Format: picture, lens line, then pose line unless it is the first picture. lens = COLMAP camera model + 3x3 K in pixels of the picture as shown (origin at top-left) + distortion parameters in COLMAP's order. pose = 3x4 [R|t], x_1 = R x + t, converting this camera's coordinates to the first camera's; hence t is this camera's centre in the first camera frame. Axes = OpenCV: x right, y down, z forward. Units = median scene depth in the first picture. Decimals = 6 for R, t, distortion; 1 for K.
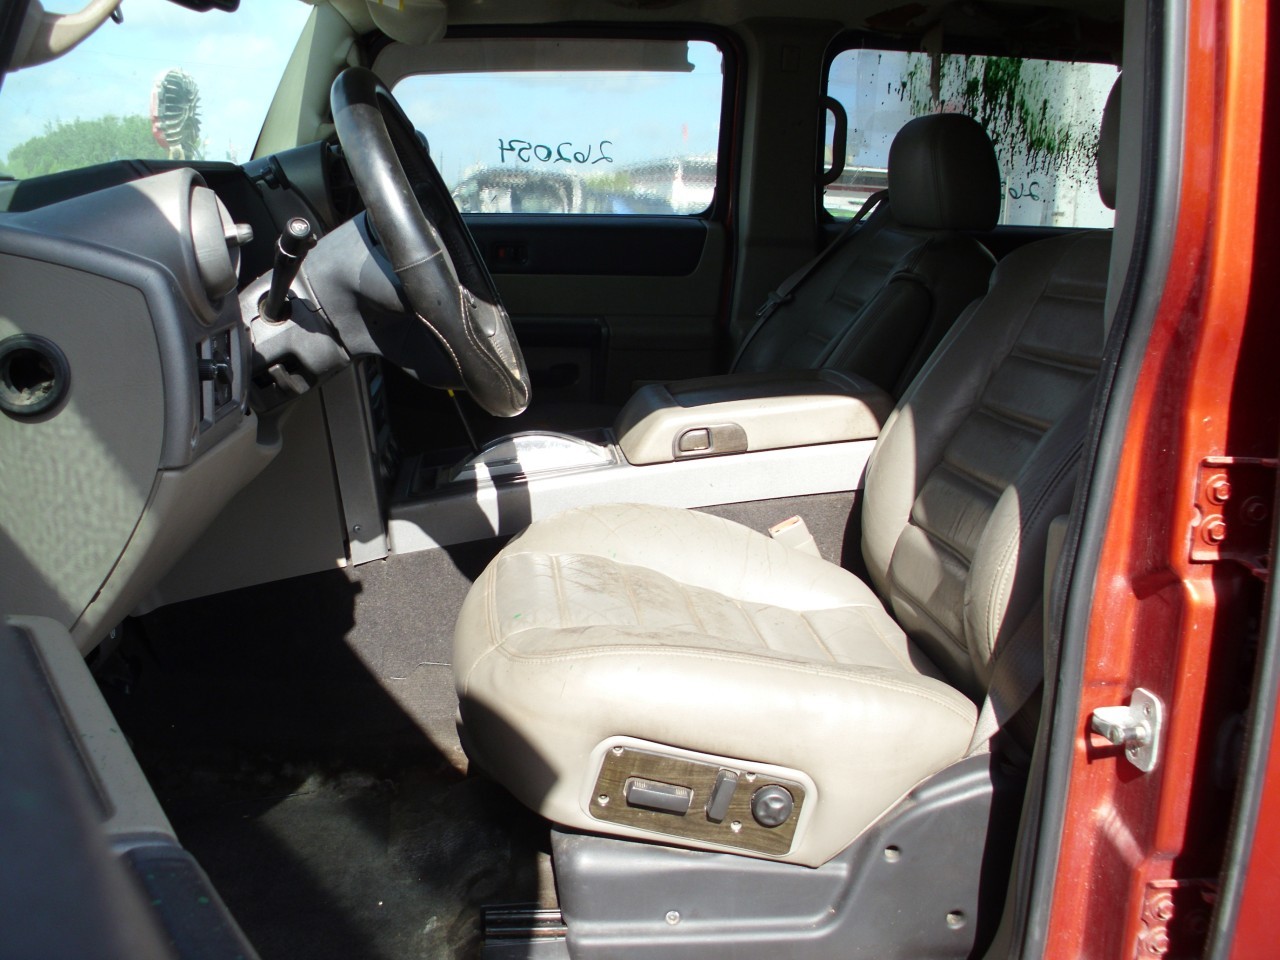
lens RADIAL K [[1324.7, 0, 640.0], [0, 1324.7, 480.0], [0, 0, 1]] dist [-0.208204, 0.239837]
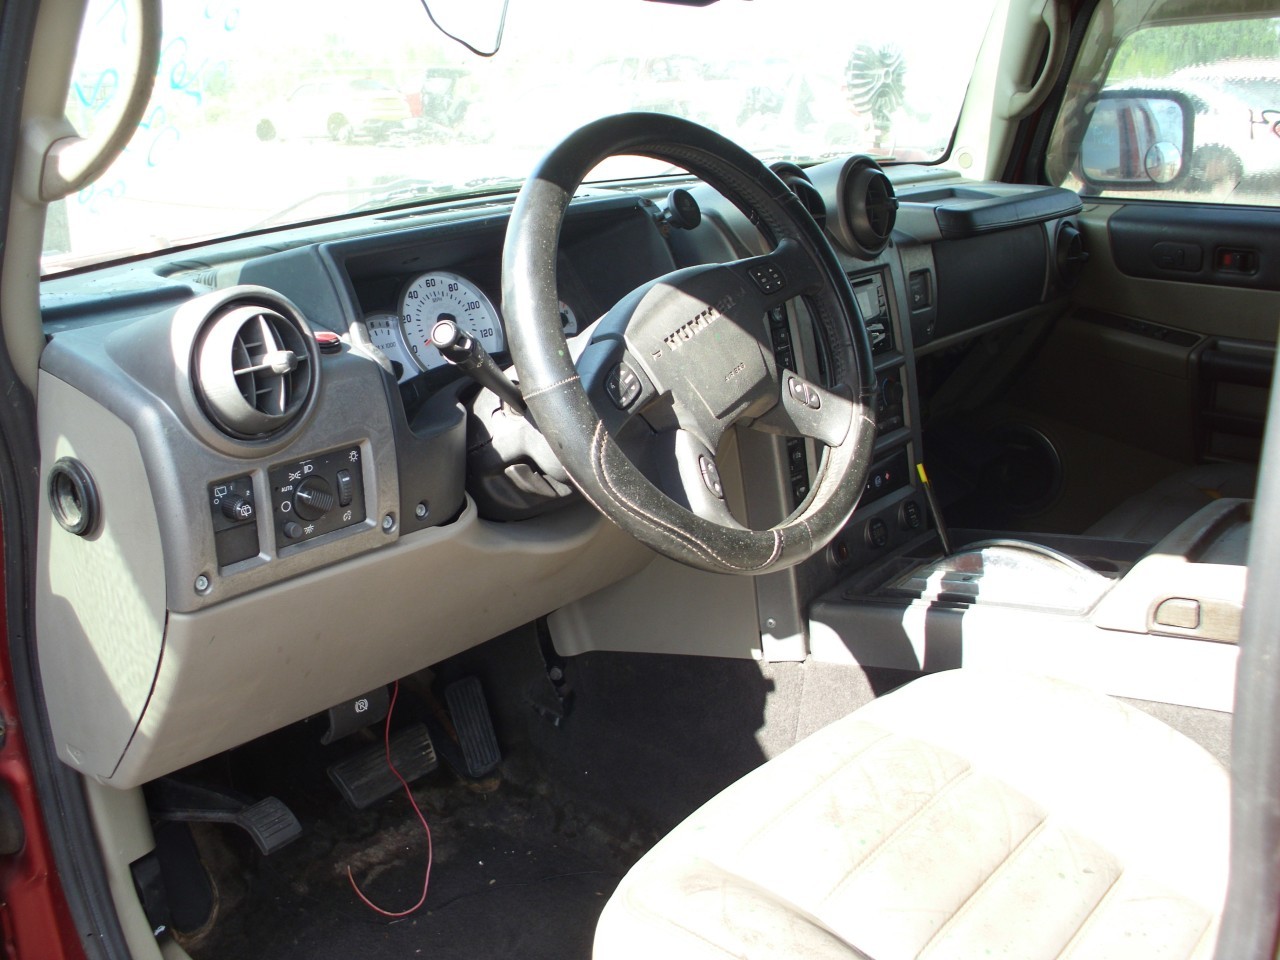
lens RADIAL K [[1324.7, 0, 640.0], [0, 1324.7, 480.0], [0, 0, 1]] dist [-0.208204, 0.239837]
pose [[0.705356, 0.176676, -0.686483, 0.295220], [-0.119070, 0.984212, 0.130956, -0.154682], [0.698781, -0.010631, 0.715257, 0.321366]]
